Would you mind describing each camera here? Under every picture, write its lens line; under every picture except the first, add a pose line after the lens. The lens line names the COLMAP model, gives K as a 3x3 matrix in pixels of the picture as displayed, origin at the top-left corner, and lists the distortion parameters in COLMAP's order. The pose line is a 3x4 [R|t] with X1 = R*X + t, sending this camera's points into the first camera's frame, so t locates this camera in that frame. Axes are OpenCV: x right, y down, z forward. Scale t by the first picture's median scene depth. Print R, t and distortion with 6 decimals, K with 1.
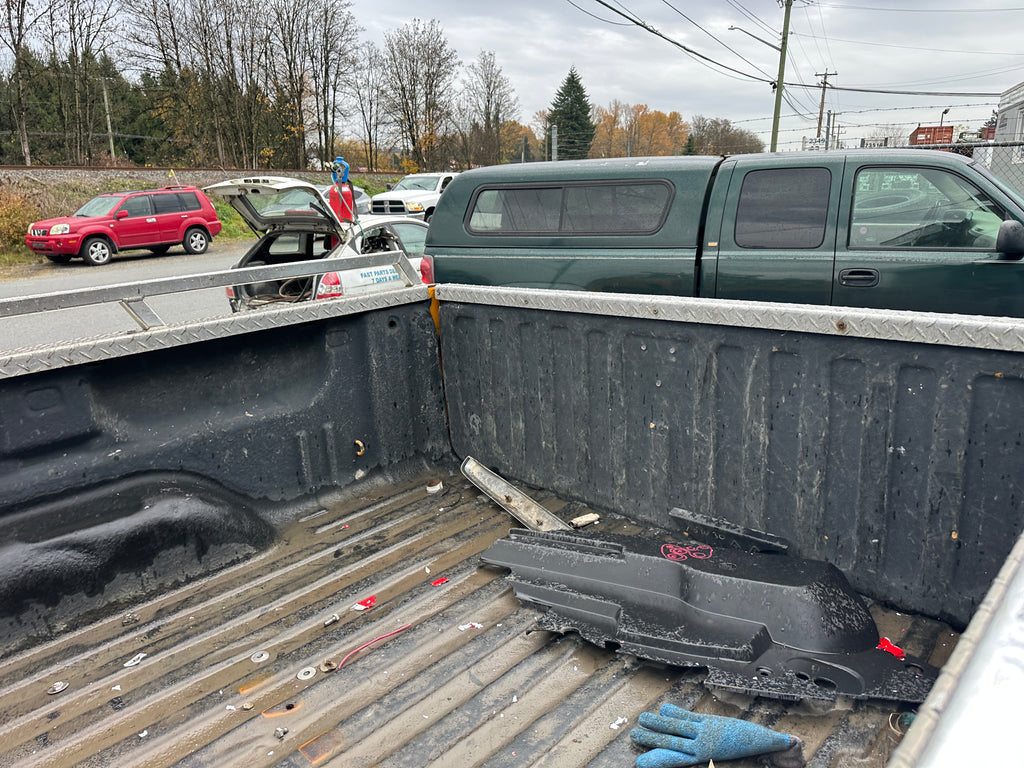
lens RADIAL K [[717.7, 0, 517.5], [0, 717.7, 380.6], [0, 0, 1]] dist [0.038941, -0.044460]
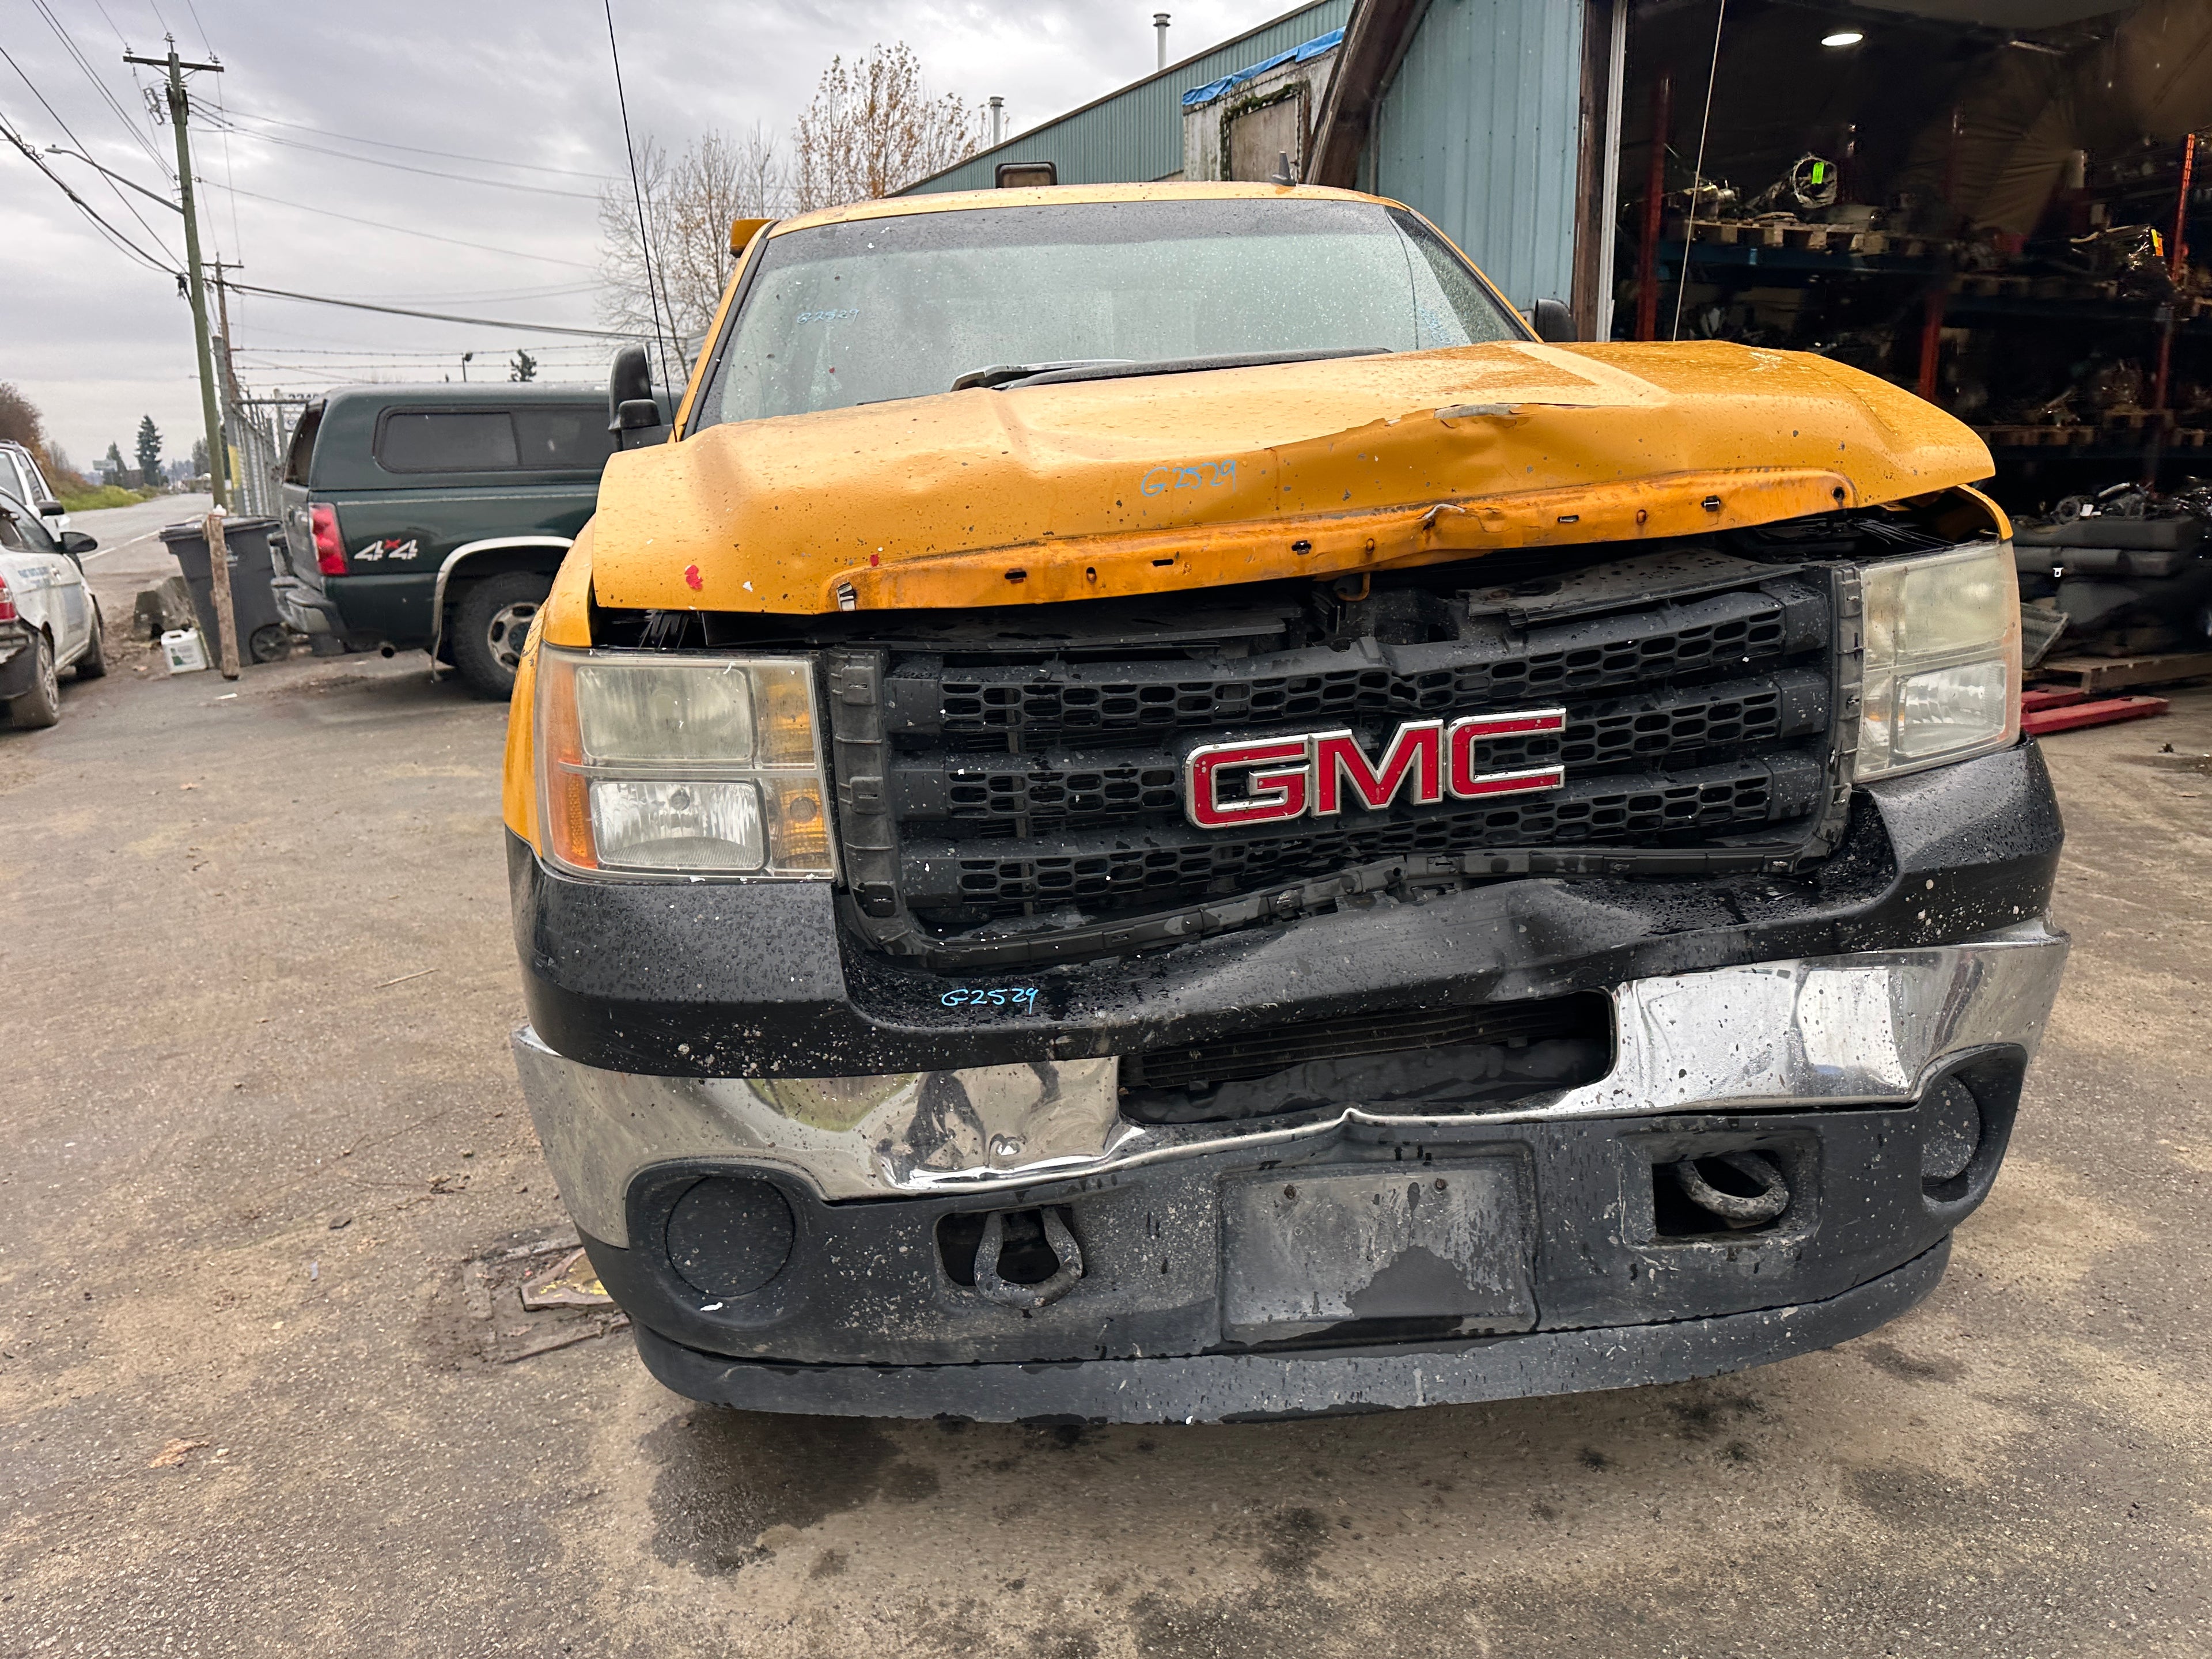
lens RADIAL K [[1550.4, 0, 1118.8], [0, 1550.4, 819.9], [0, 0, 1]] dist [0.038941, -0.044460]
pose [[0.609008, -0.172154, 0.774256, -0.114808], [0.221855, 0.974170, 0.042100, 0.030784], [-0.761505, 0.146133, 0.631471, -0.067904]]
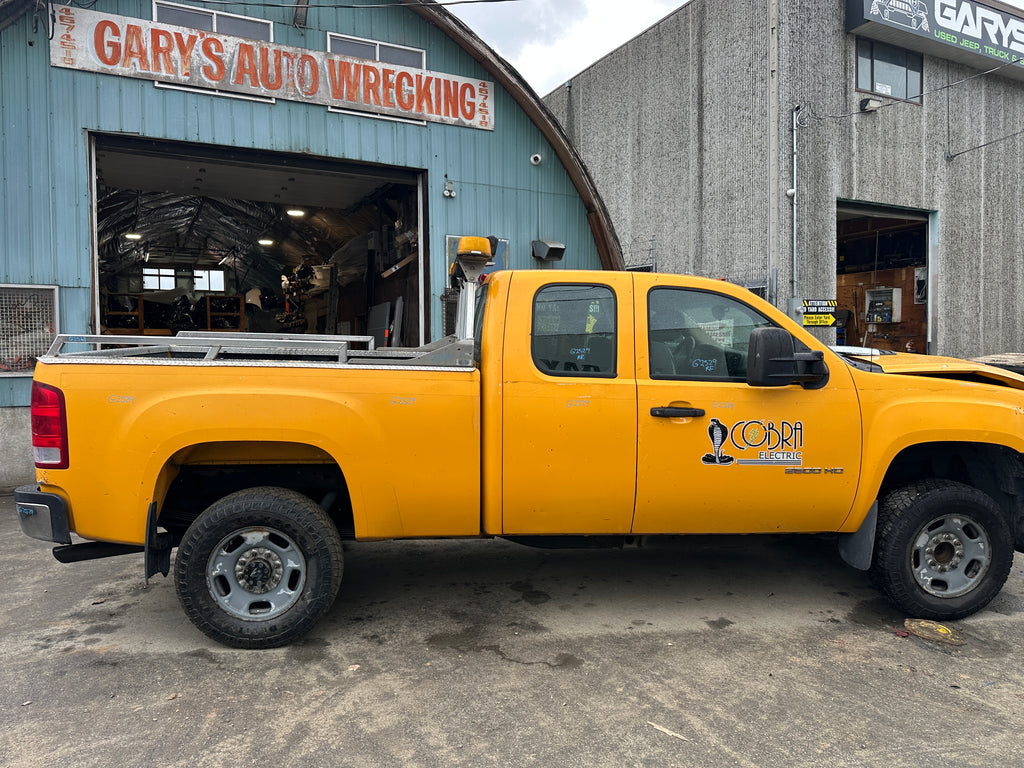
lens RADIAL K [[717.7, 0, 514.5], [0, 717.7, 382.0], [0, 0, 1]] dist [0.038941, -0.044460]
pose [[-0.773394, -0.006959, 0.633888, -0.097731], [0.185184, 0.953843, 0.236410, -0.013202], [-0.606275, 0.300224, -0.736408, 0.077639]]
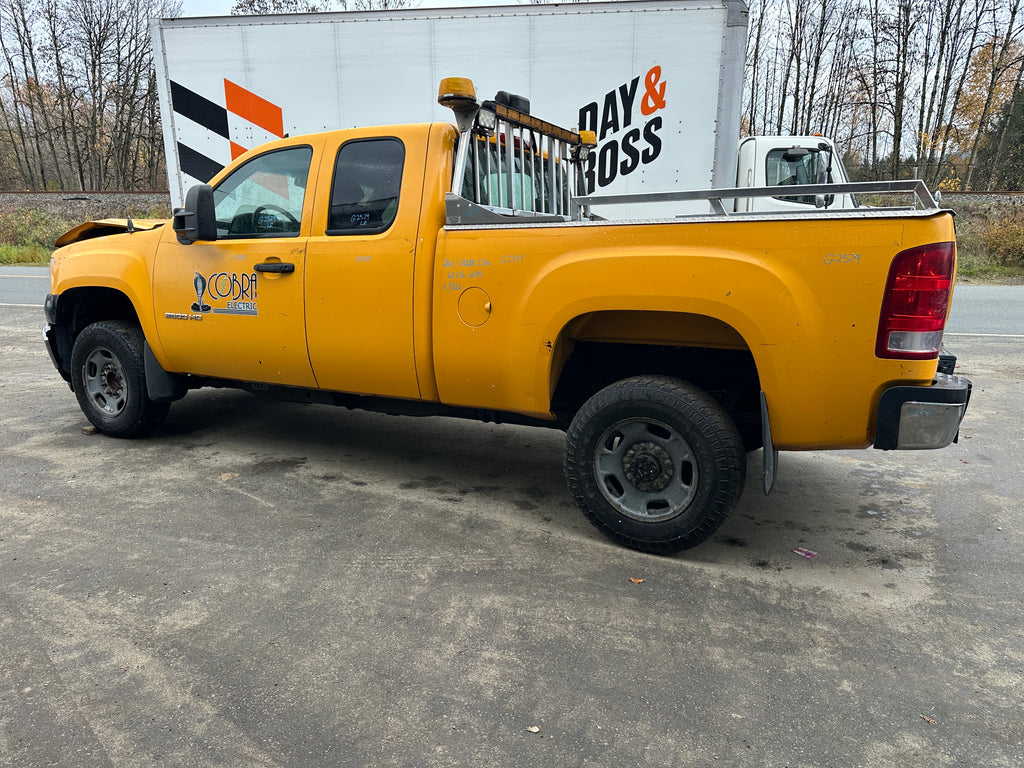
lens RADIAL K [[717.7, 0, 512.8], [0, 717.7, 388.8], [0, 0, 1]] dist [0.038941, -0.044460]
pose [[0.281508, 0.233831, -0.930632, 0.069646], [-0.261898, 0.951754, 0.159916, 0.012413], [0.923127, 0.198713, 0.329166, -0.025974]]
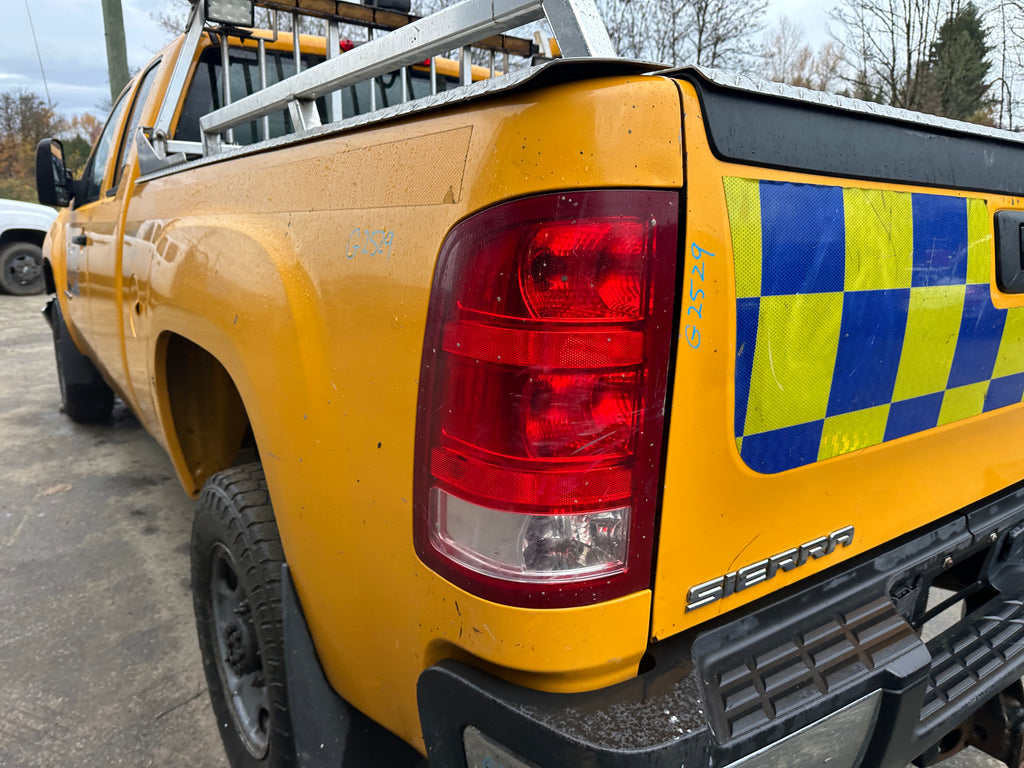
lens RADIAL K [[725.0, 0, 512.1], [0, 725.0, 383.2], [0, 0, 1]] dist [0.015074, -0.020475]
pose [[-0.172830, 0.258851, -0.950329, 0.037976], [-0.258082, 0.919237, 0.297317, 0.000925], [0.950539, 0.296648, -0.092068, 0.024321]]
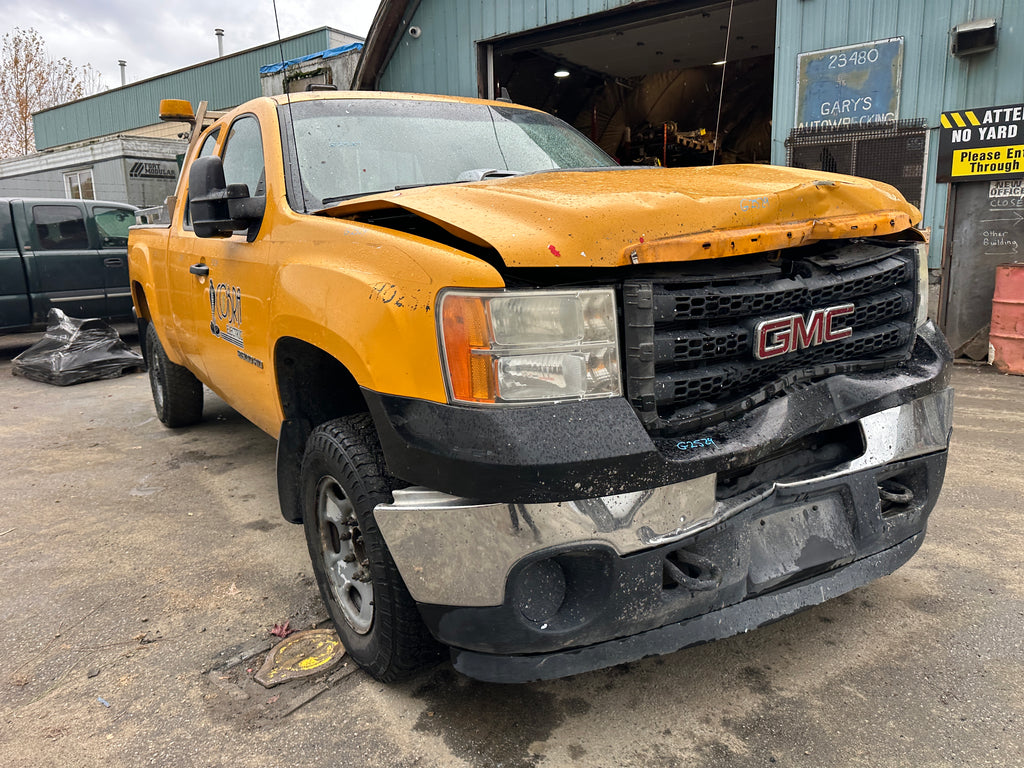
lens RADIAL K [[717.7, 0, 516.0], [0, 717.7, 378.5], [0, 0, 1]] dist [0.038941, -0.044460]
pose [[0.209432, -0.163776, 0.964010, -0.125692], [0.276578, 0.955536, 0.102250, 0.026243], [-0.937893, 0.245210, 0.245417, -0.042364]]
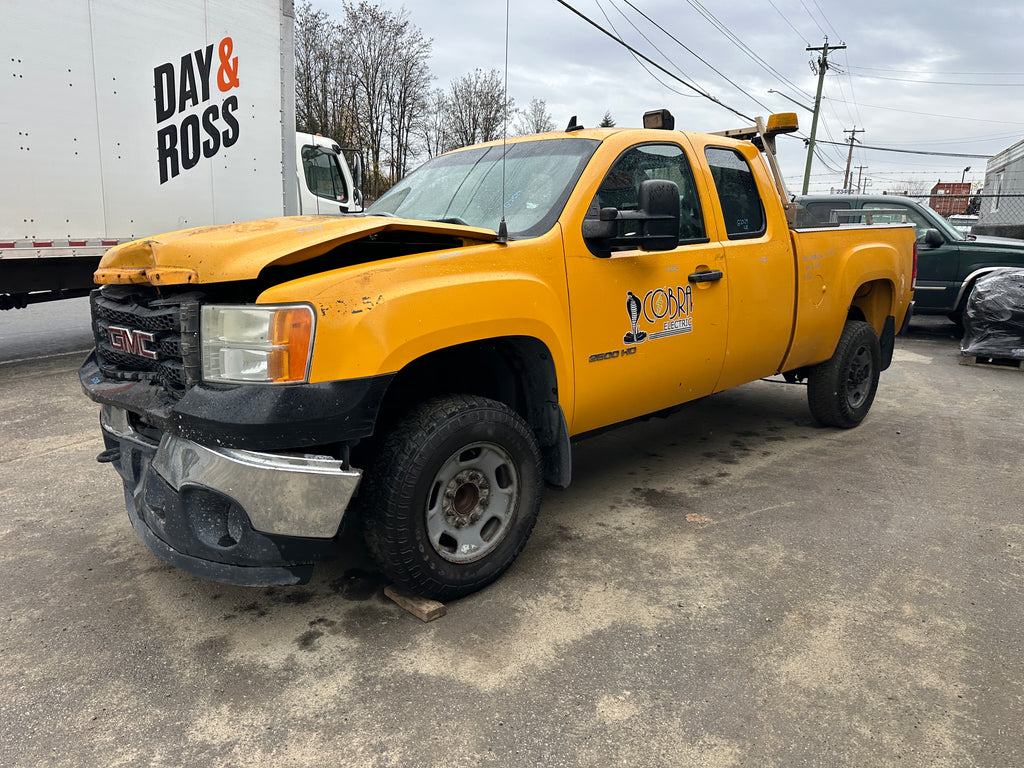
lens RADIAL K [[717.7, 0, 517.1], [0, 717.7, 388.6], [0, 0, 1]] dist [0.038941, -0.044460]
pose [[0.998690, 0.044413, -0.025430, -0.045596], [-0.045402, 0.998179, -0.039711, 0.037622], [0.023620, 0.040814, 0.998888, -0.110384]]
